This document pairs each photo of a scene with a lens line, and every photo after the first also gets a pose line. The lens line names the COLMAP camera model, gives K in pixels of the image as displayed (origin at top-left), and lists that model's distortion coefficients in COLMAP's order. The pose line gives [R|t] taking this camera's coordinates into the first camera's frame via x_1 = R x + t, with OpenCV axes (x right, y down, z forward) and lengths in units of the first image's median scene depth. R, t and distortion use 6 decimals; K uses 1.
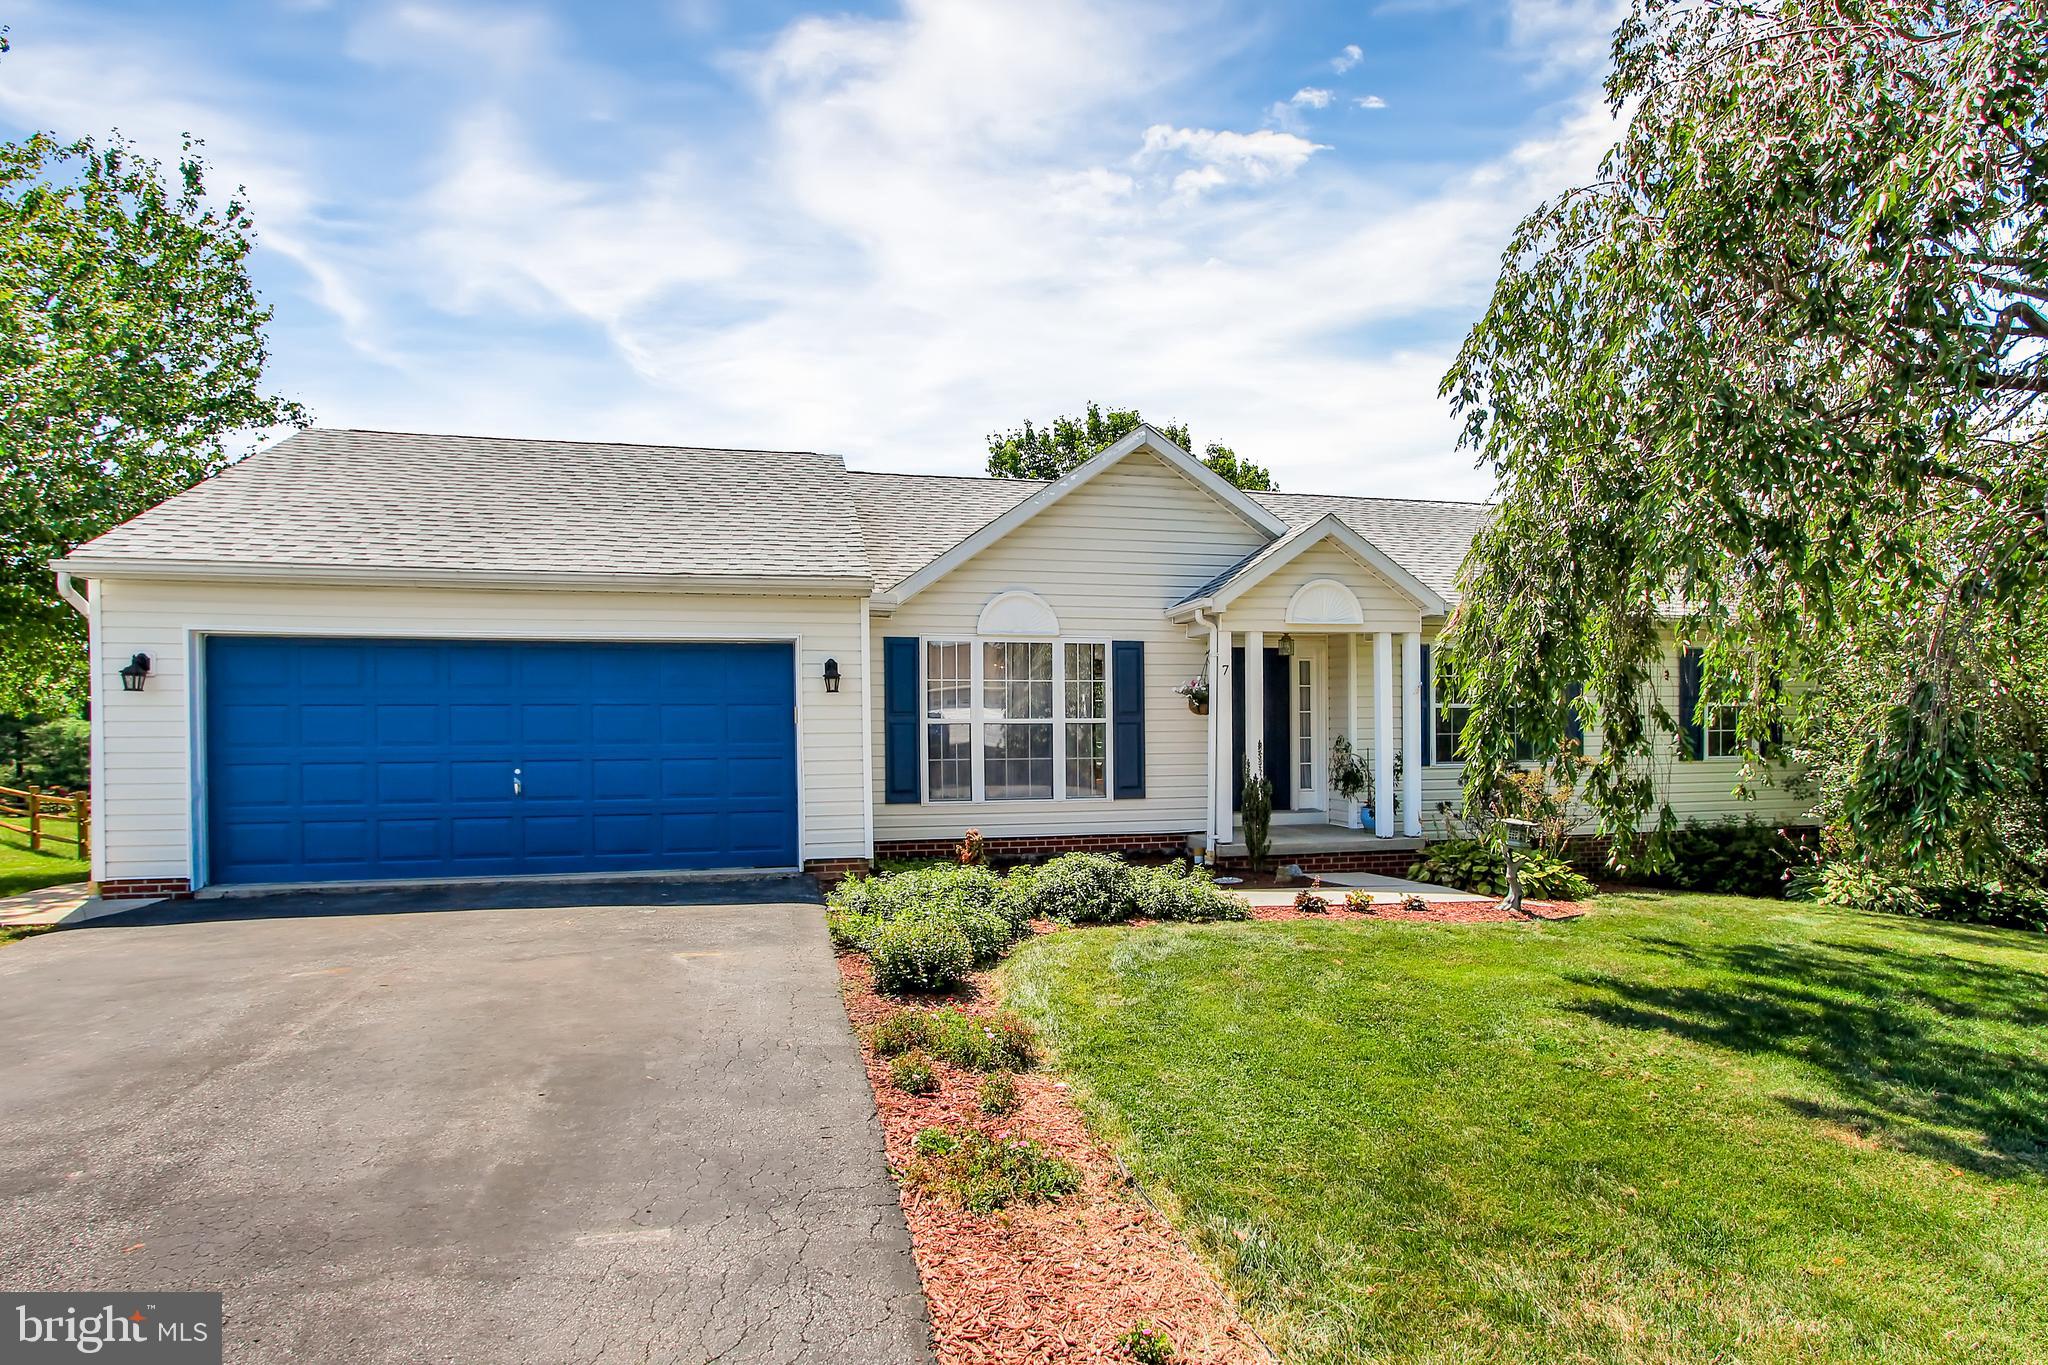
lens RADIAL K [[1130.4, 0, 1022.2], [0, 1130.4, 714.9], [0, 0, 1]] dist [-0.002613, -0.000484]
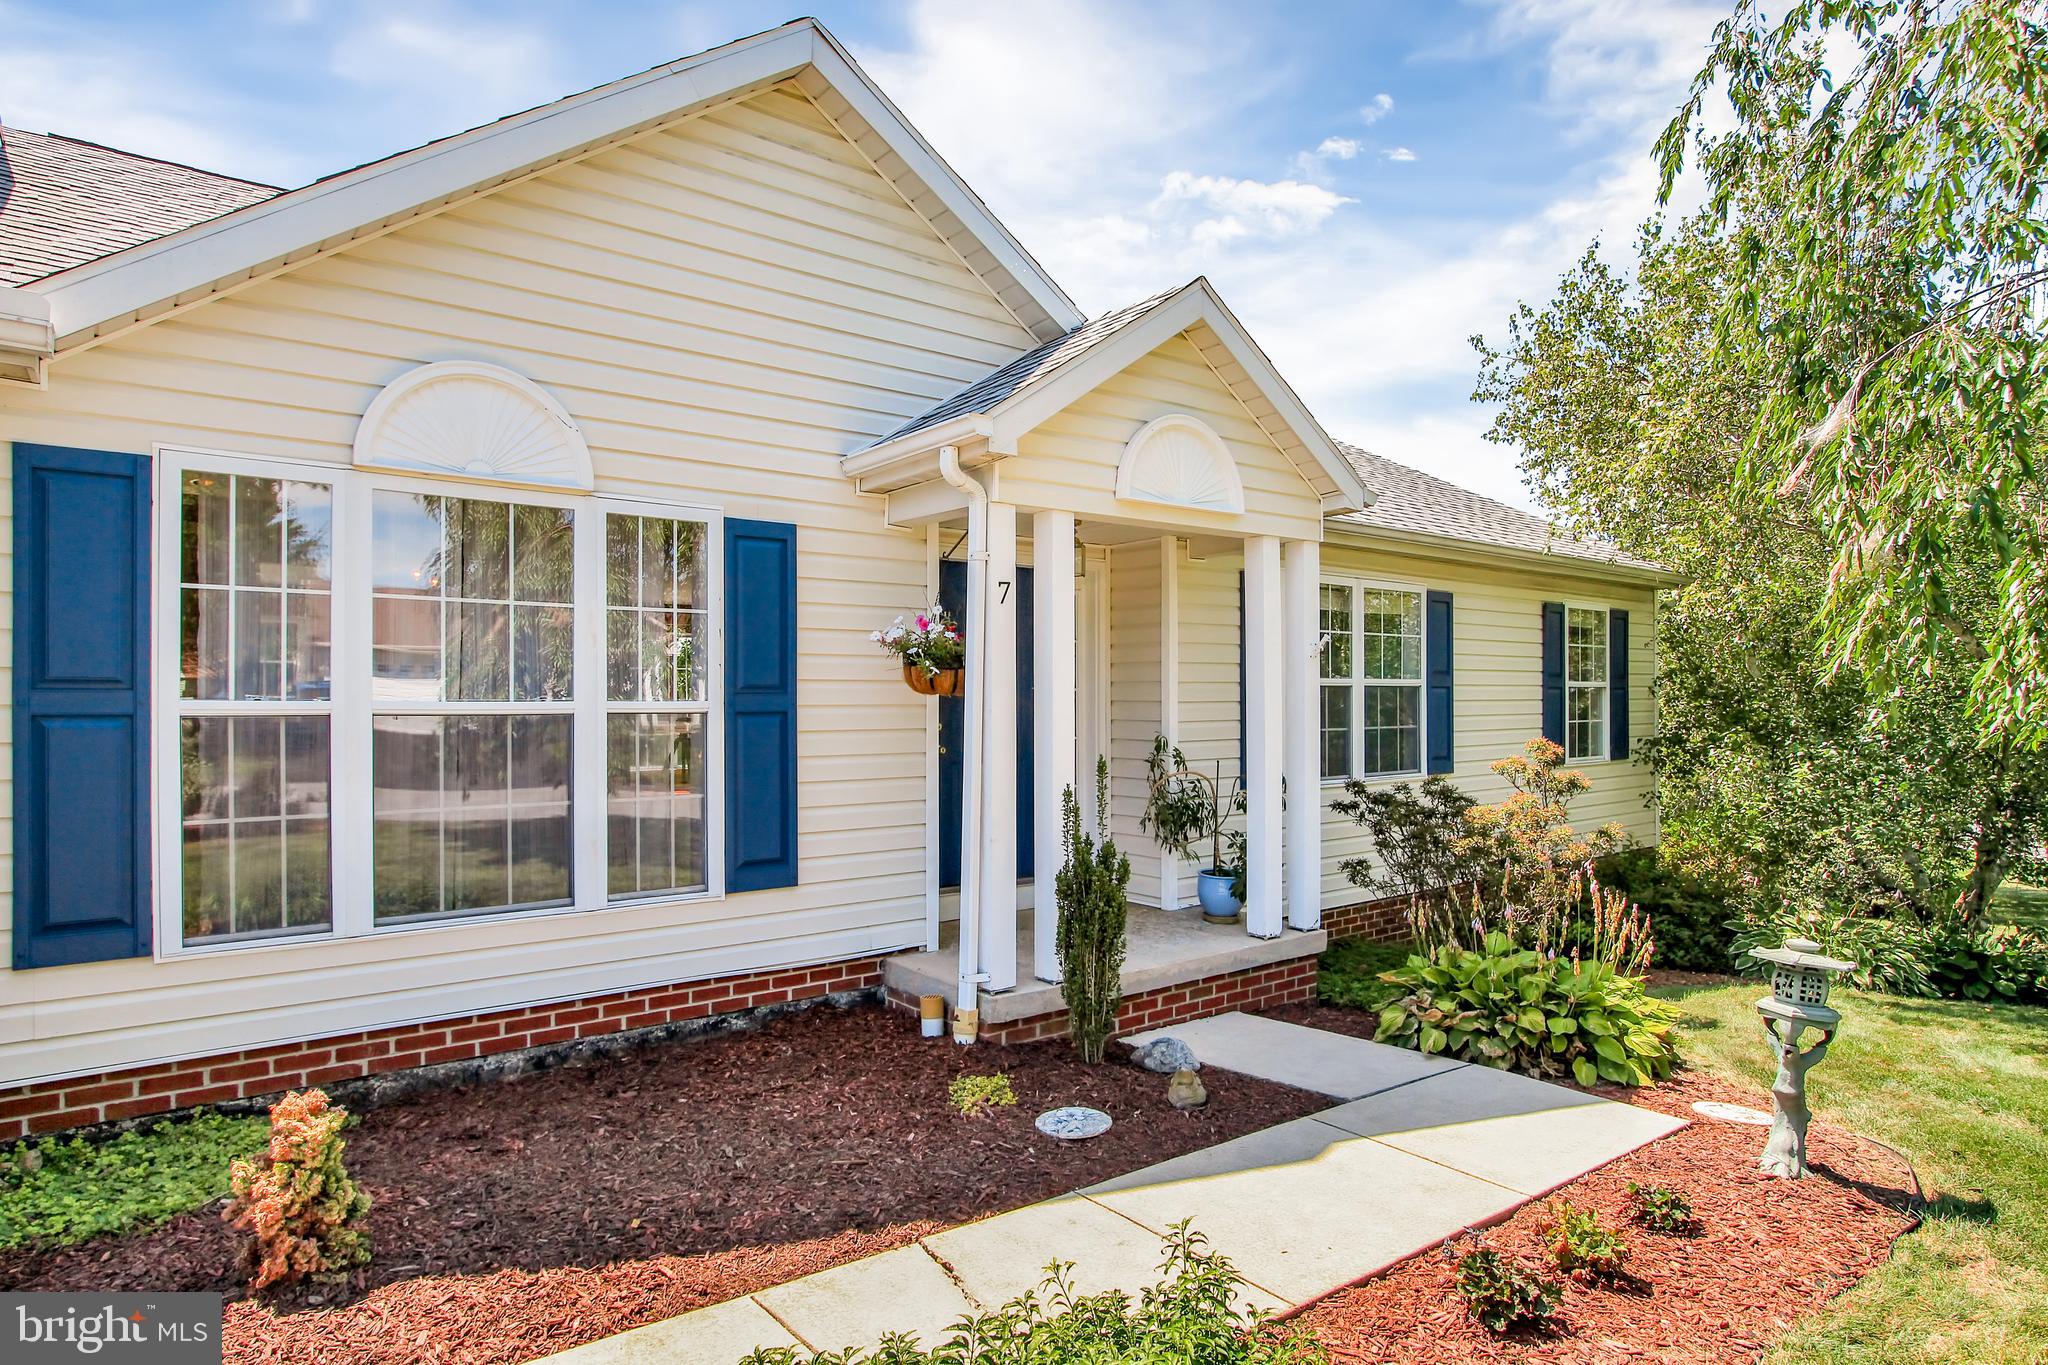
lens RADIAL K [[1124.4, 0, 1024.0], [0, 1124.4, 682.5], [0, 0, 1]] dist [-0.015843, -0.001409]
pose [[0.898389, 0.010225, 0.439081, -0.003225], [-0.006657, 0.999931, -0.009666, -0.000672], [-0.439150, 0.005761, 0.898395, 0.594813]]
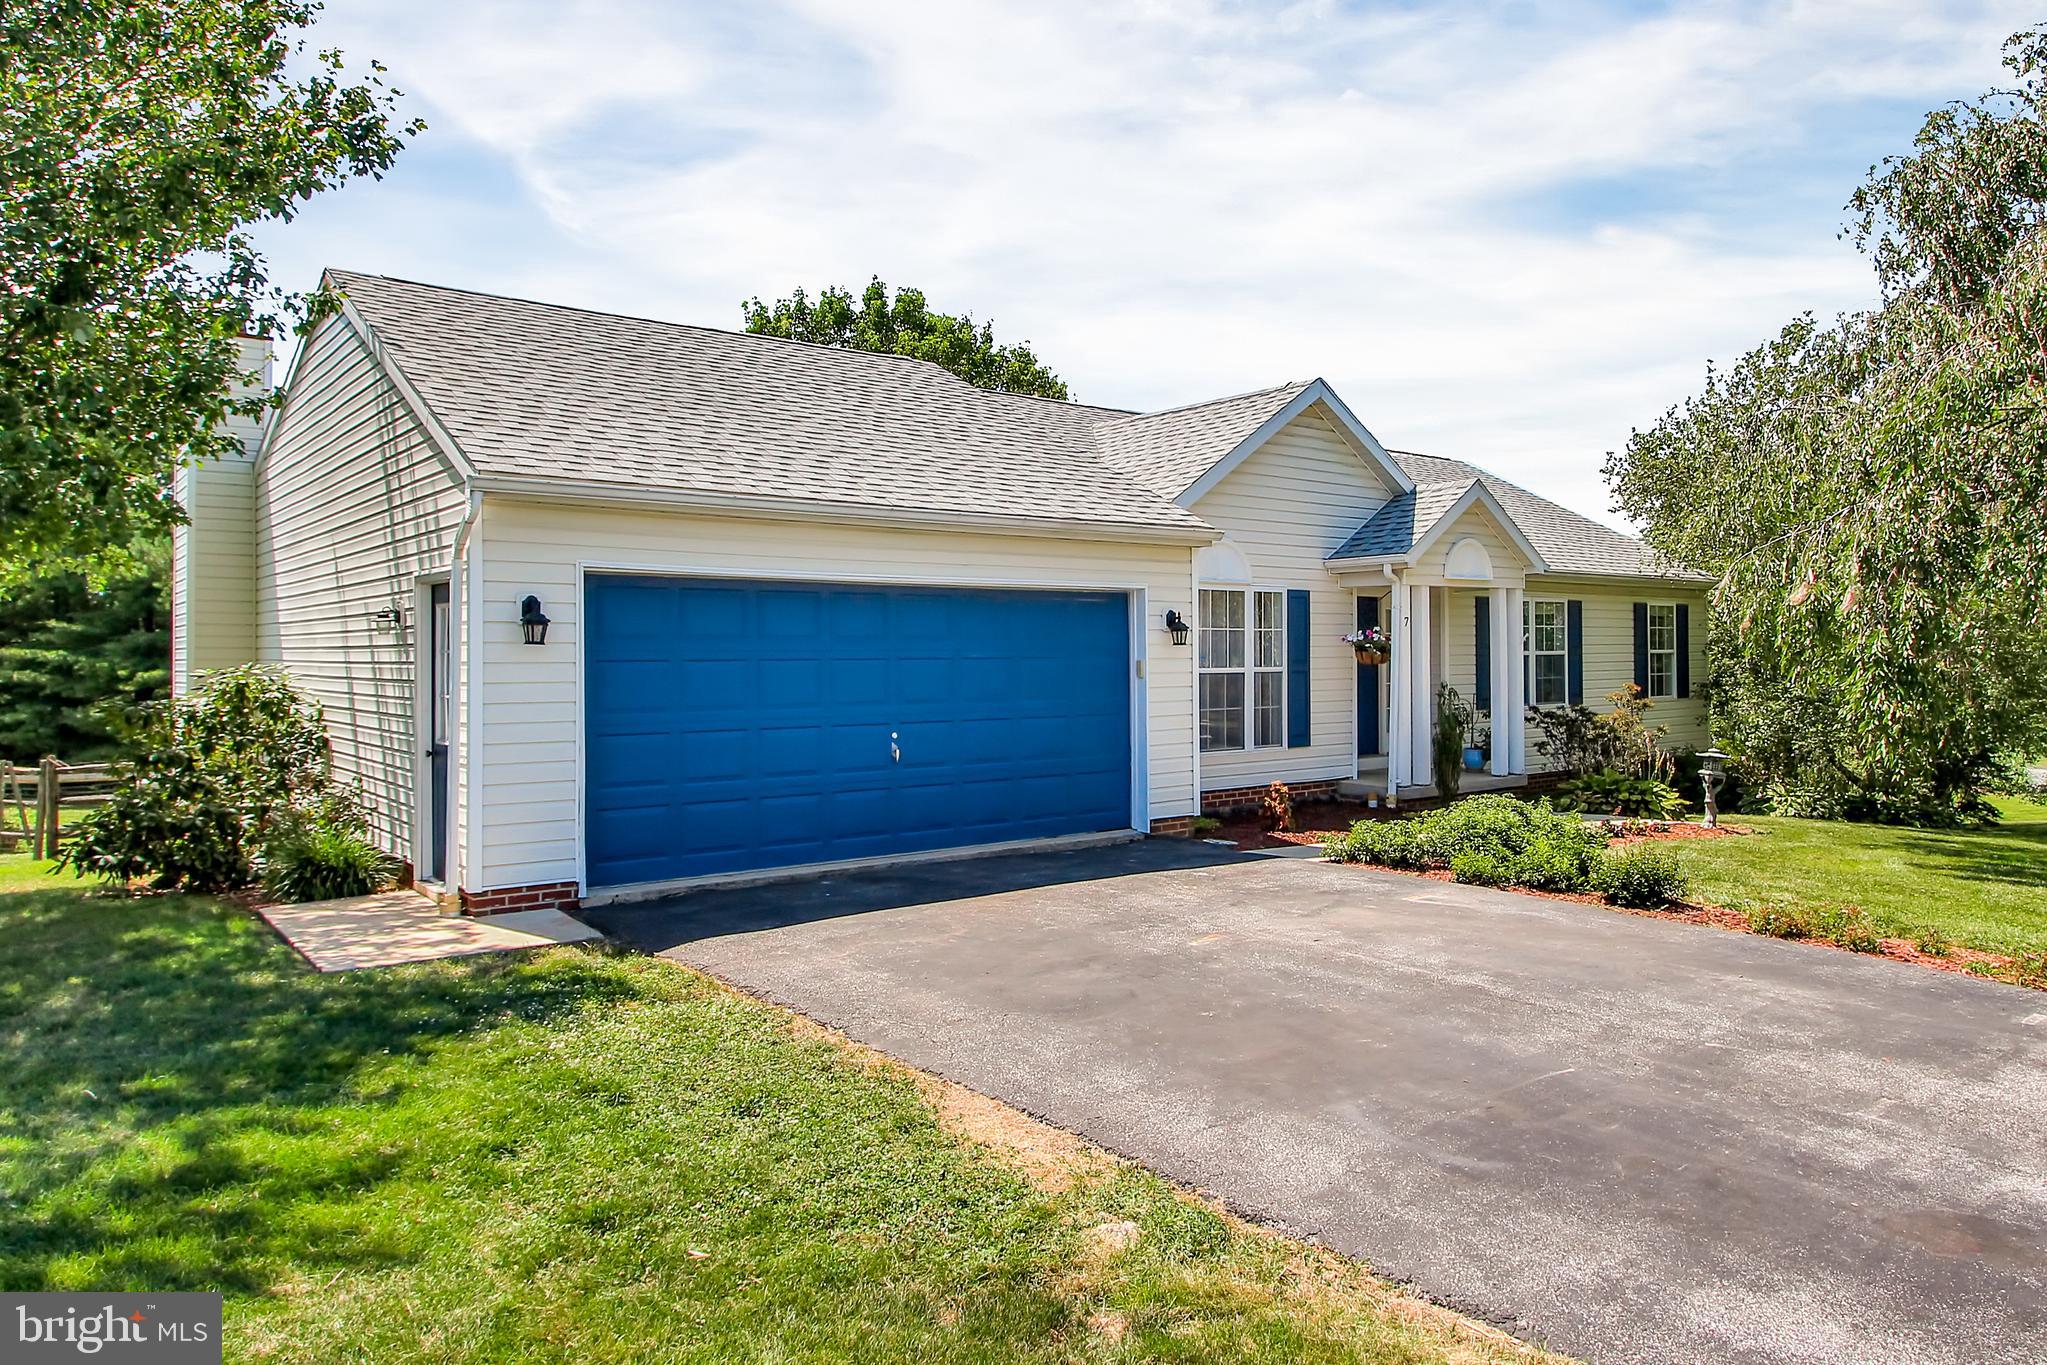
lens RADIAL K [[1495.3, 0, 1028.0], [0, 1495.3, 611.0], [0, 0, 1]] dist [0.001445, 0.001332]
pose [[0.883421, 0.013068, 0.468398, -0.763831], [-0.005415, 0.999829, -0.017682, -0.022240], [-0.468549, 0.013084, 0.883341, -0.060507]]
